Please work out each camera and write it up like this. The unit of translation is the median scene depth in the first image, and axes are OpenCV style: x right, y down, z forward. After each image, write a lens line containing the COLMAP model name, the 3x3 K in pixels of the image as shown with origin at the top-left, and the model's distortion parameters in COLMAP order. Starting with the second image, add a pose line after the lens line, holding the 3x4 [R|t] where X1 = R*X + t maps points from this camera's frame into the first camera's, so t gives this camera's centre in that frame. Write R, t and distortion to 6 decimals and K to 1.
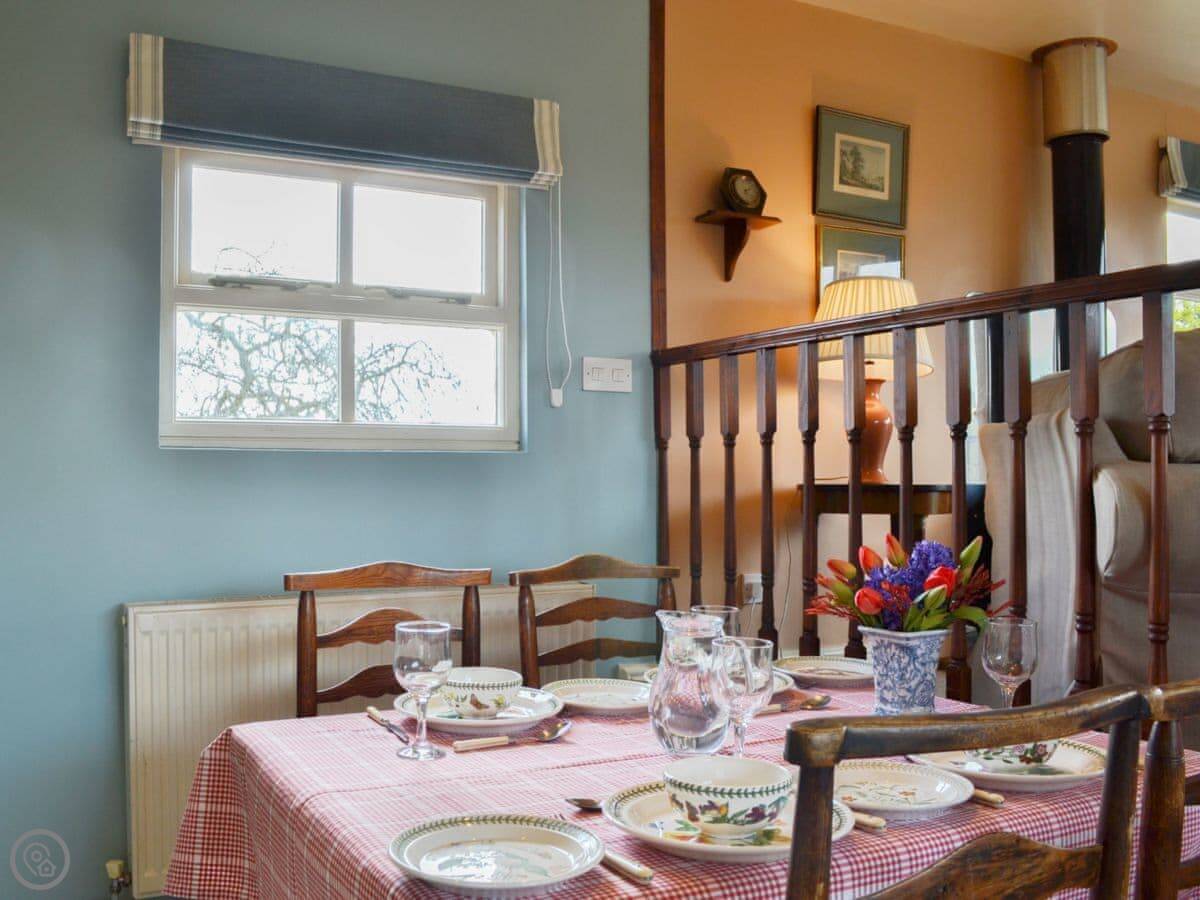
lens RADIAL K [[1160.1, 0, 600.0], [0, 1160.1, 450.0], [0, 0, 1]] dist [-0.089133, 0.018993]
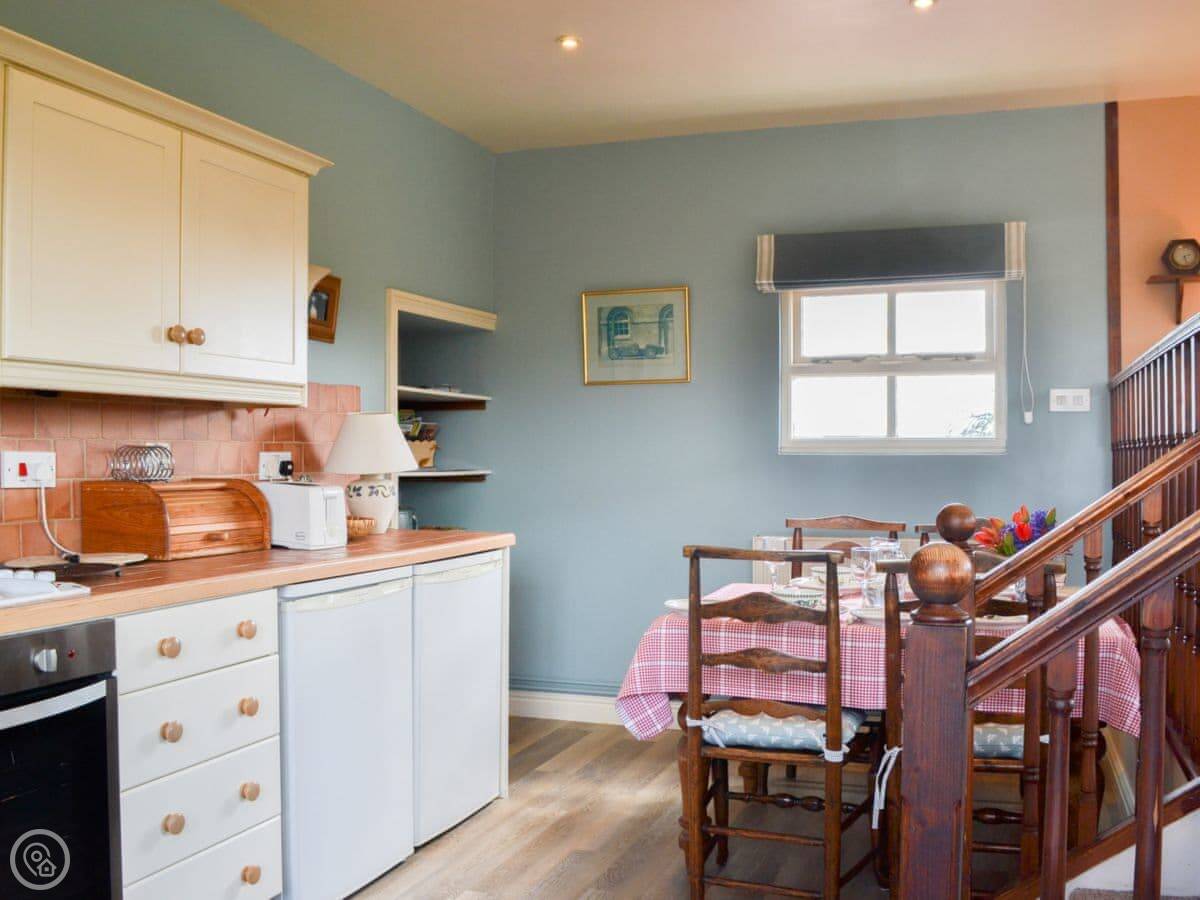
lens RADIAL K [[1160.1, 0, 600.0], [0, 1160.1, 450.0], [0, 0, 1]] dist [-0.089133, 0.018993]
pose [[0.662578, -0.005555, -0.748972, 0.824827], [0.014201, 0.999886, 0.005147, -0.021923], [0.748858, -0.014046, 0.662582, -0.468814]]
